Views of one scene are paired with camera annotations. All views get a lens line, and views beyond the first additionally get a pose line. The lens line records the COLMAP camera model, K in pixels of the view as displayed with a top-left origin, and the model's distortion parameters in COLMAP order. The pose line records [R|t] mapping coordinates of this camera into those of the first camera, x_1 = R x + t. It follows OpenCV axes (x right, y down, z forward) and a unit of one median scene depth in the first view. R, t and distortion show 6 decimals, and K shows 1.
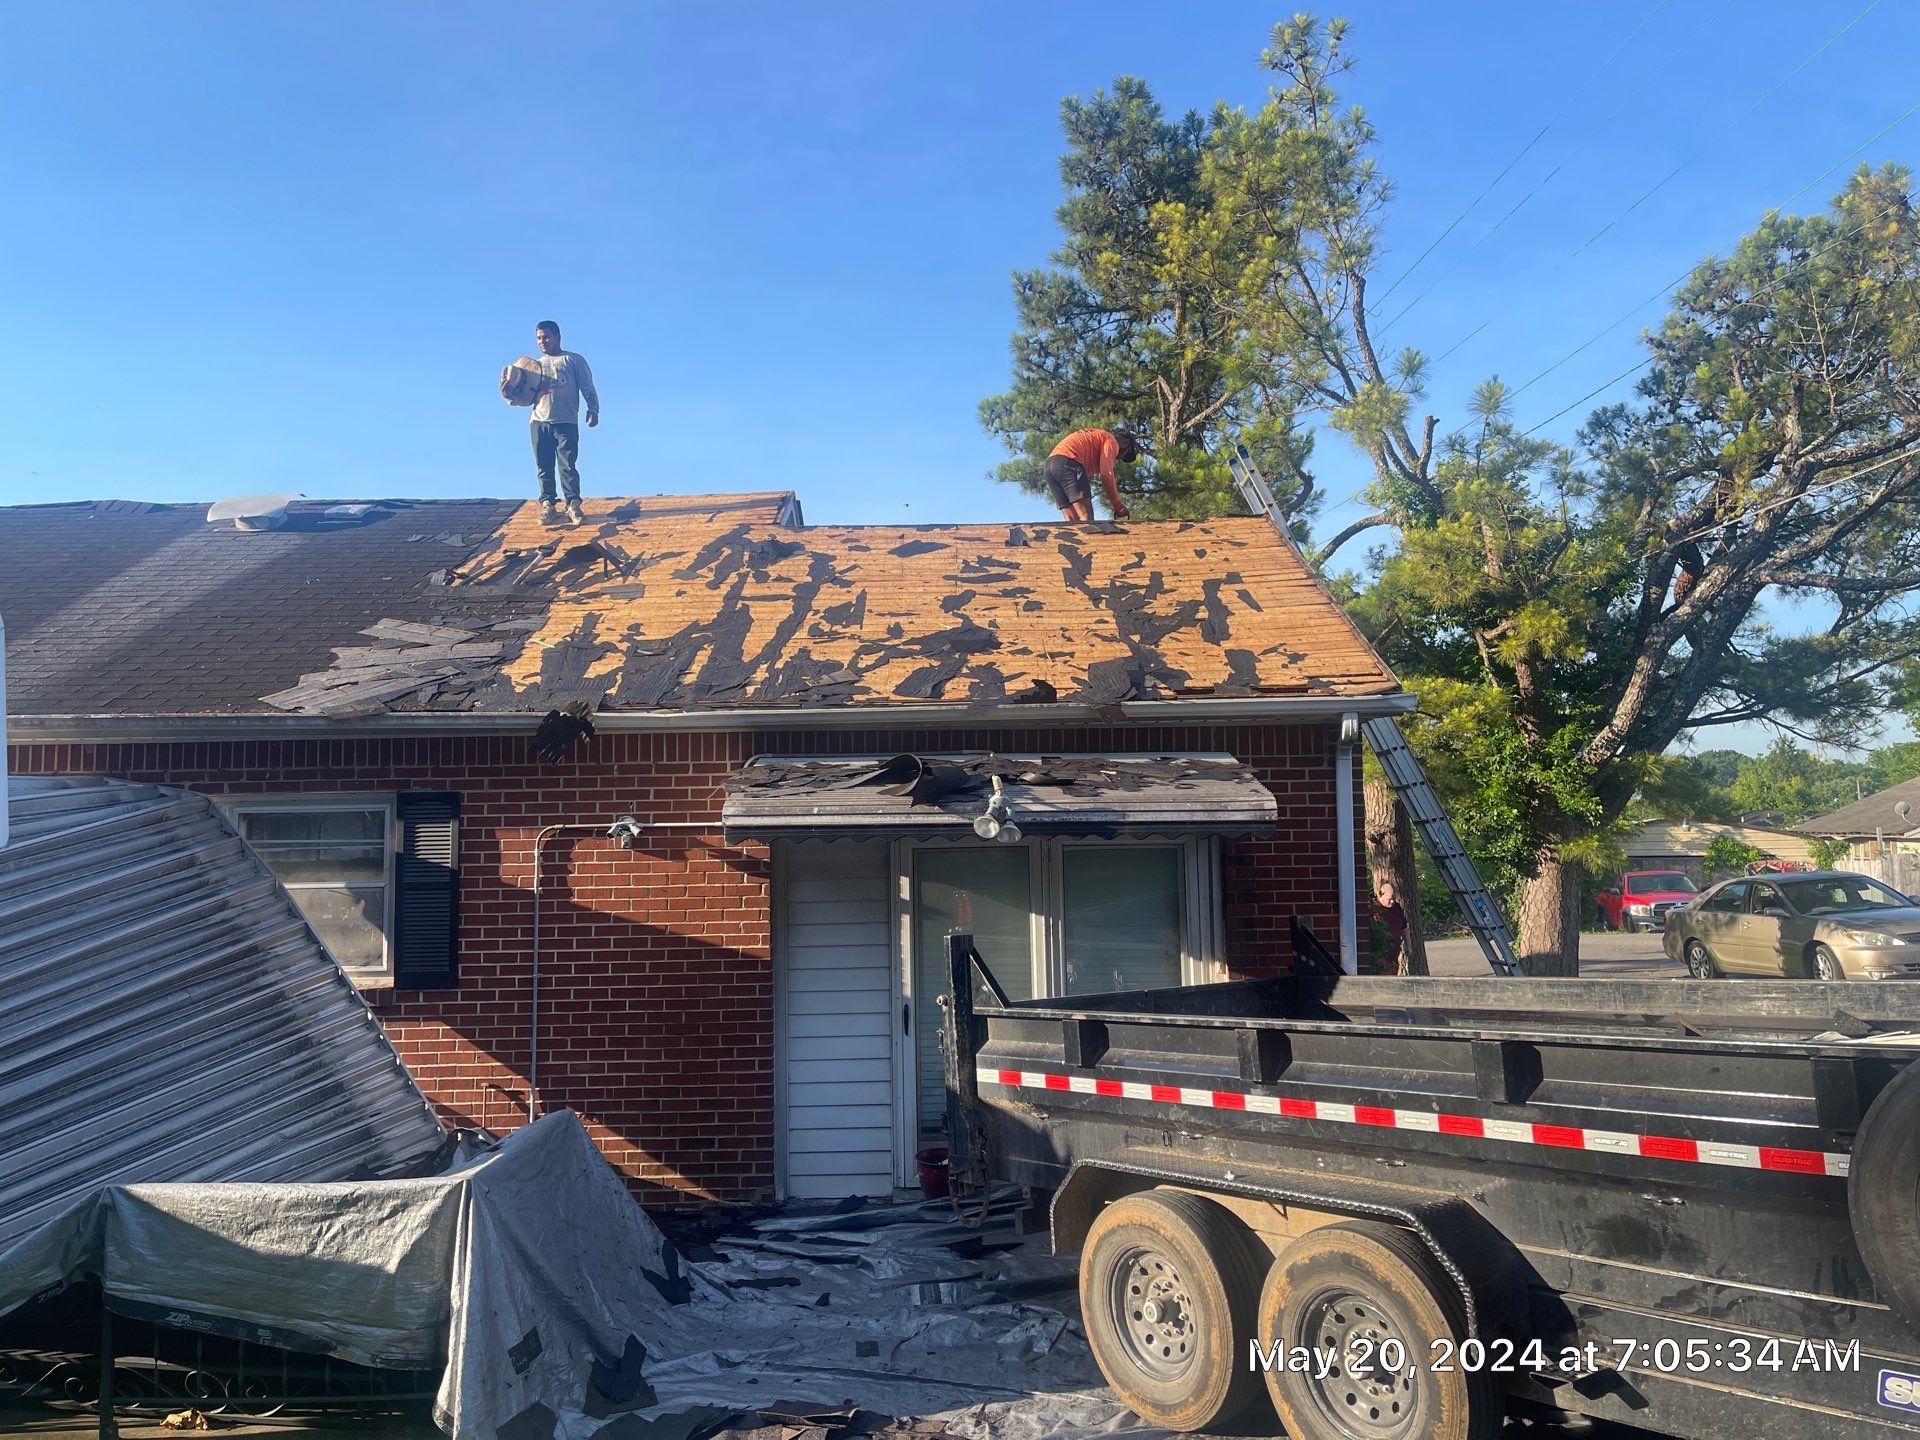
lens RADIAL K [[1464.0, 0, 947.4], [0, 1464.0, 718.8], [0, 0, 1]] dist [0.057366, -0.048991]
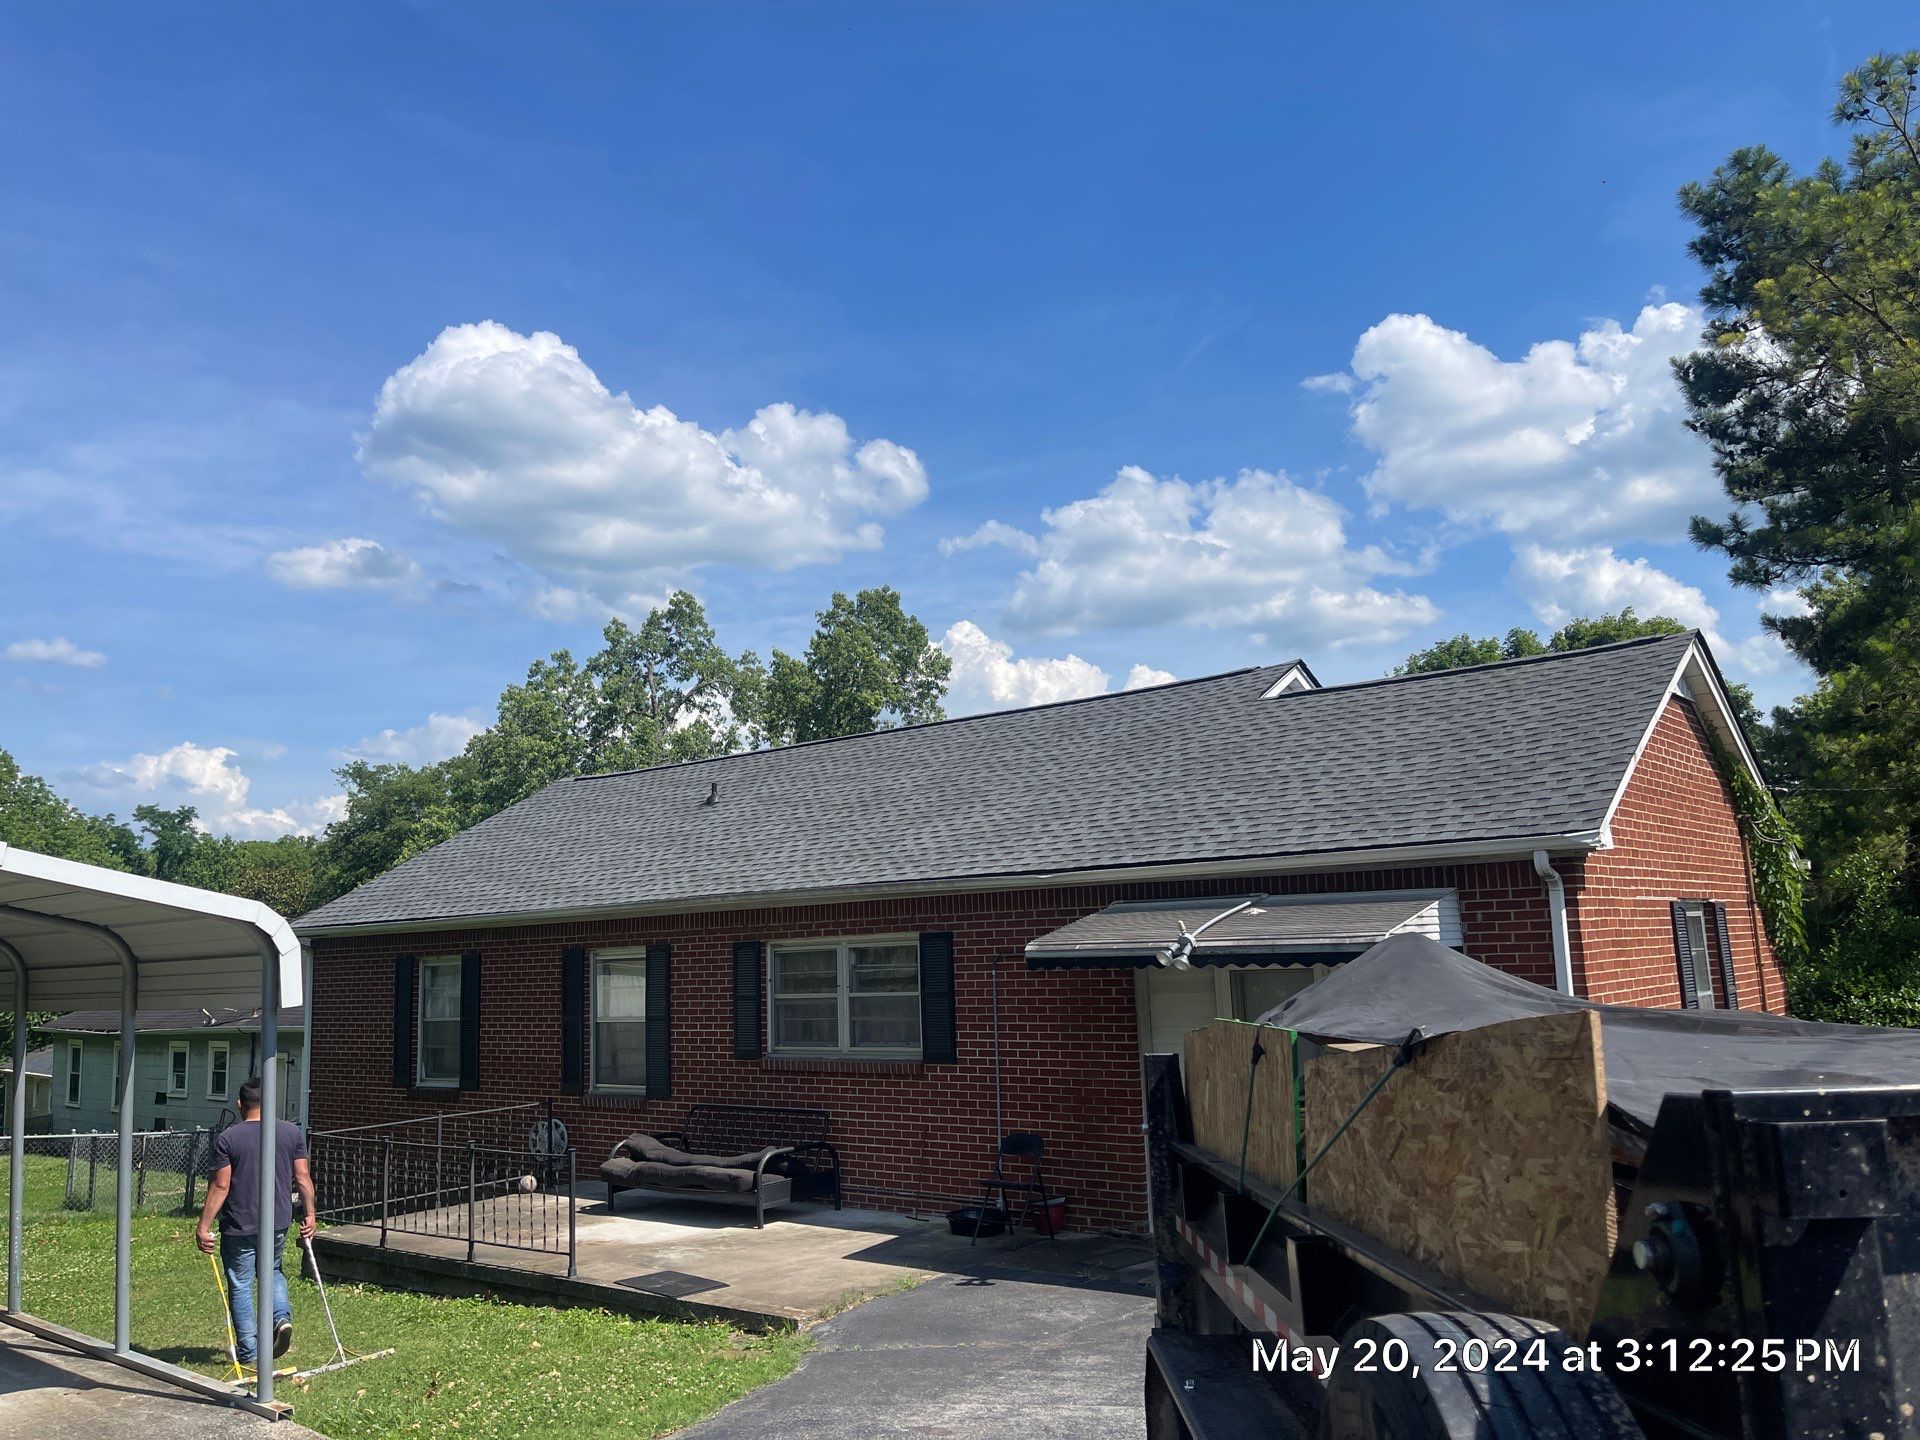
lens RADIAL K [[1464.0, 0, 947.4], [0, 1464.0, 718.8], [0, 0, 1]] dist [0.057366, -0.048991]
pose [[0.779022, -0.109056, -0.617440, 0.620964], [0.071867, 0.993798, -0.084857, -0.040700], [0.622865, 0.021732, 0.782028, -0.183594]]
